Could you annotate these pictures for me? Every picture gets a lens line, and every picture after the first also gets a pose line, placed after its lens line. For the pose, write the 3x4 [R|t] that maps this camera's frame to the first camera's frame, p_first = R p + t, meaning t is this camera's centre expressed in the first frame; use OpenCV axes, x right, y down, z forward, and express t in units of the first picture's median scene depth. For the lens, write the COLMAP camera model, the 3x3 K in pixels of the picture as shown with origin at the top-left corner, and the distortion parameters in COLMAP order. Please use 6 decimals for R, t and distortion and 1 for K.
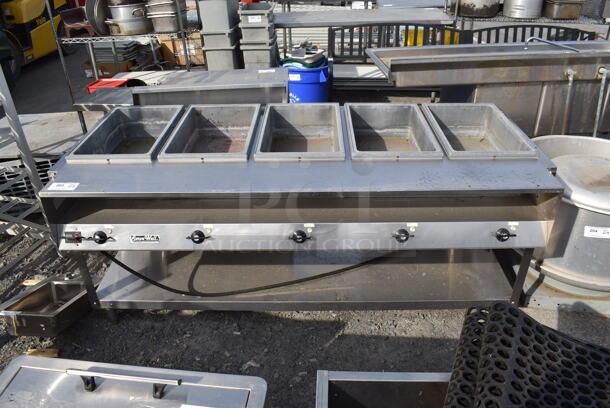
lens RADIAL K [[471.8, 0, 307.1], [0, 471.8, 209.5], [0, 0, 1]] dist [-0.091956, 0.006174]
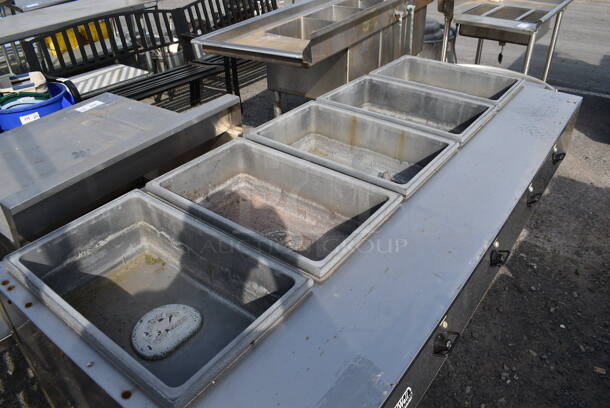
lens RADIAL K [[471.8, 0, 307.1], [0, 471.8, 209.5], [0, 0, 1]] dist [-0.091956, 0.006174]
pose [[0.587036, -0.441459, 0.678604, -0.473439], [0.427722, 0.880820, 0.203001, -0.208932], [-0.687345, 0.171084, 0.705895, 0.464208]]
